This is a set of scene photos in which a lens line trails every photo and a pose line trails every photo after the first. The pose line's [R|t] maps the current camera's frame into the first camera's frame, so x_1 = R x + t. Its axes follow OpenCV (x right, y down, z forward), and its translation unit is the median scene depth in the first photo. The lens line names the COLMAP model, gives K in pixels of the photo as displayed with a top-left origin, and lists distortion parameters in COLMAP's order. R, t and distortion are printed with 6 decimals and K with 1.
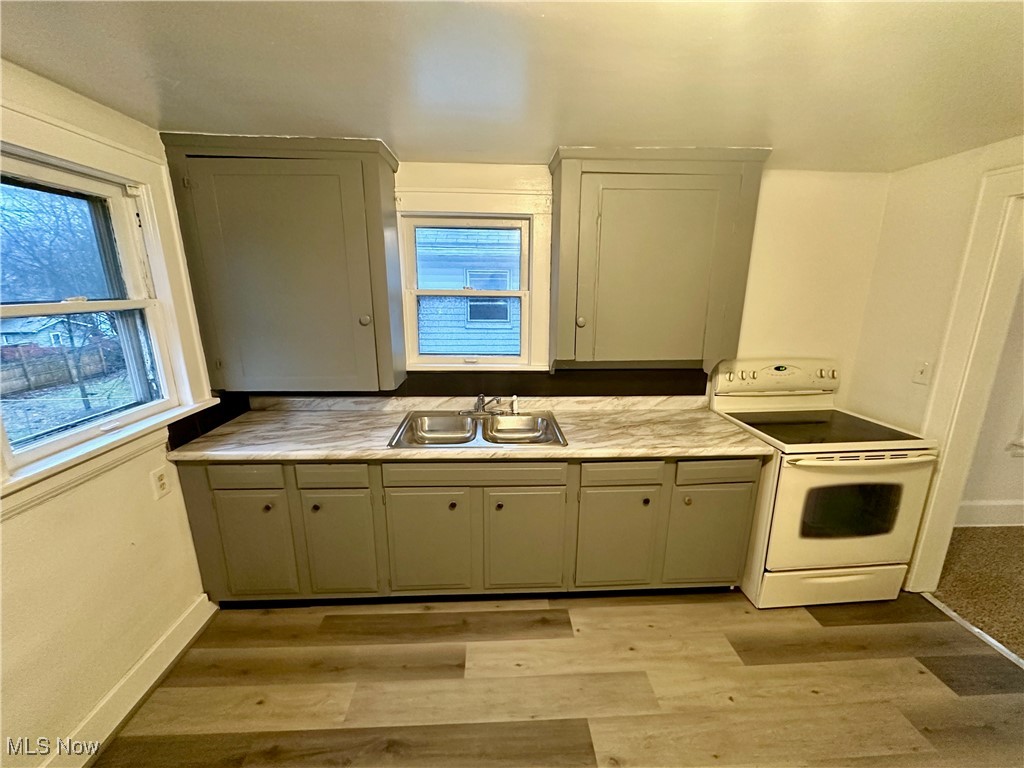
lens RADIAL K [[406.4, 0, 513.3], [0, 406.4, 383.3], [0, 0, 1]] dist [-0.001368, -0.000098]
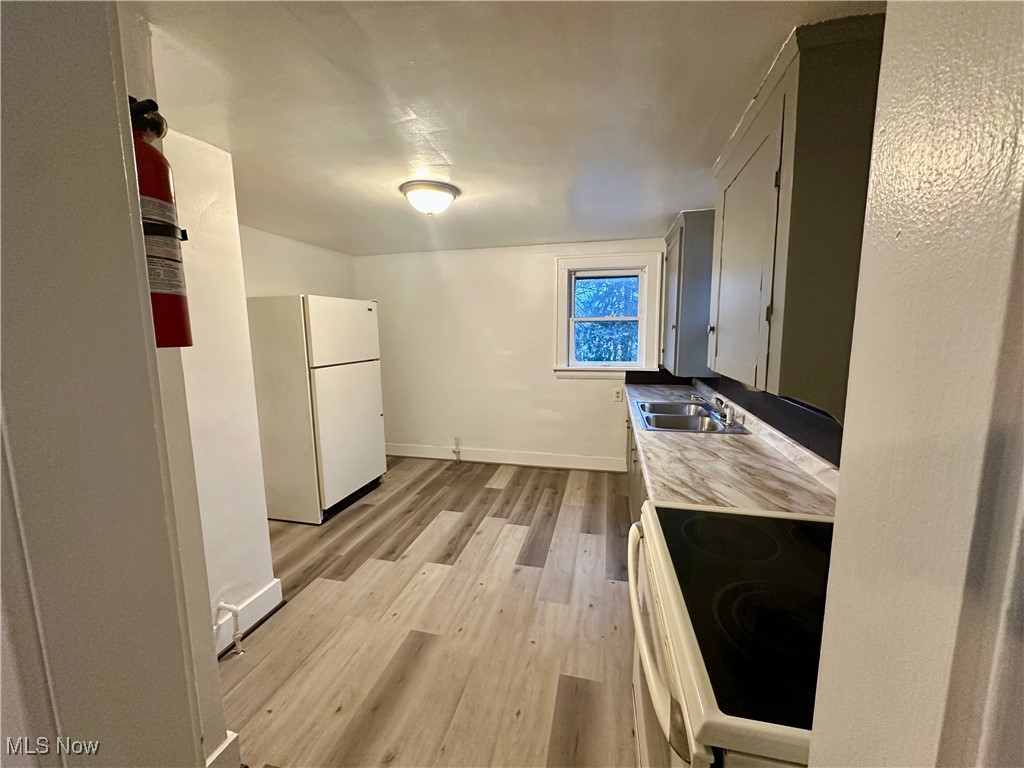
lens RADIAL K [[406.4, 0, 513.3], [0, 406.4, 383.3], [0, 0, 1]] dist [-0.001368, -0.000098]
pose [[-0.278655, 0.125989, -0.952092, 1.298846], [-0.218837, 0.956949, 0.190680, -0.112898], [0.935127, 0.261487, -0.239087, 0.858594]]
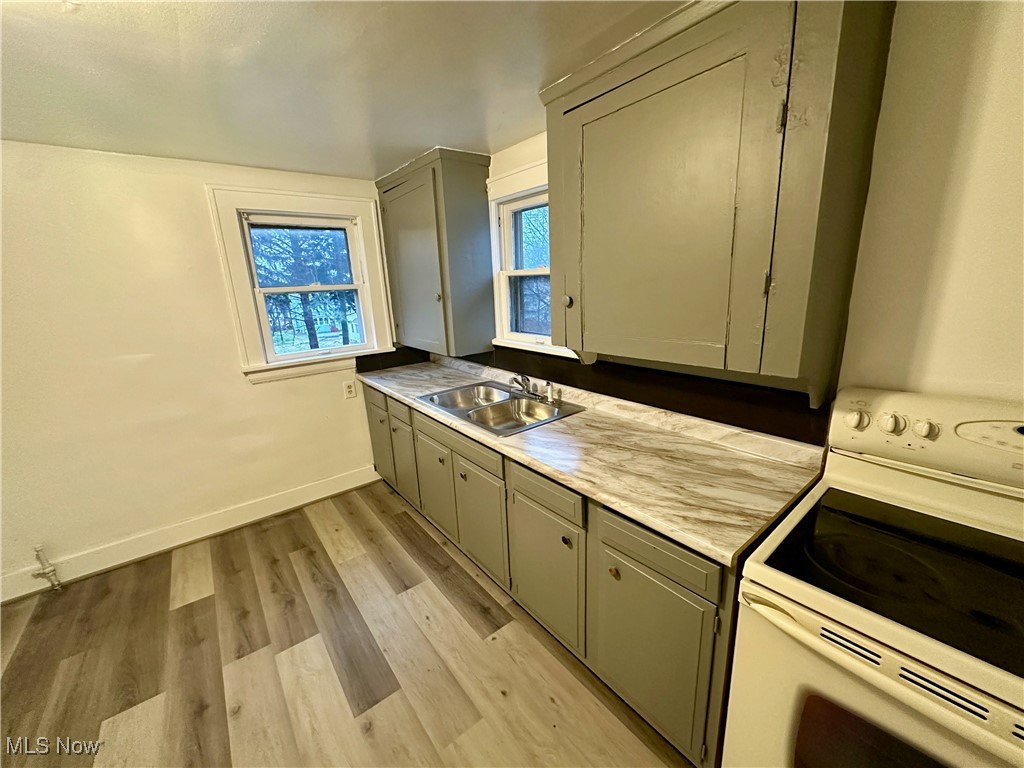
lens RADIAL K [[406.4, 0, 513.3], [0, 406.4, 383.3], [0, 0, 1]] dist [-0.001368, -0.000098]
pose [[0.579963, 0.170866, -0.796522, 0.815146], [-0.148155, 0.983574, 0.103117, -0.058557], [0.801057, 0.058205, 0.595751, 0.456346]]
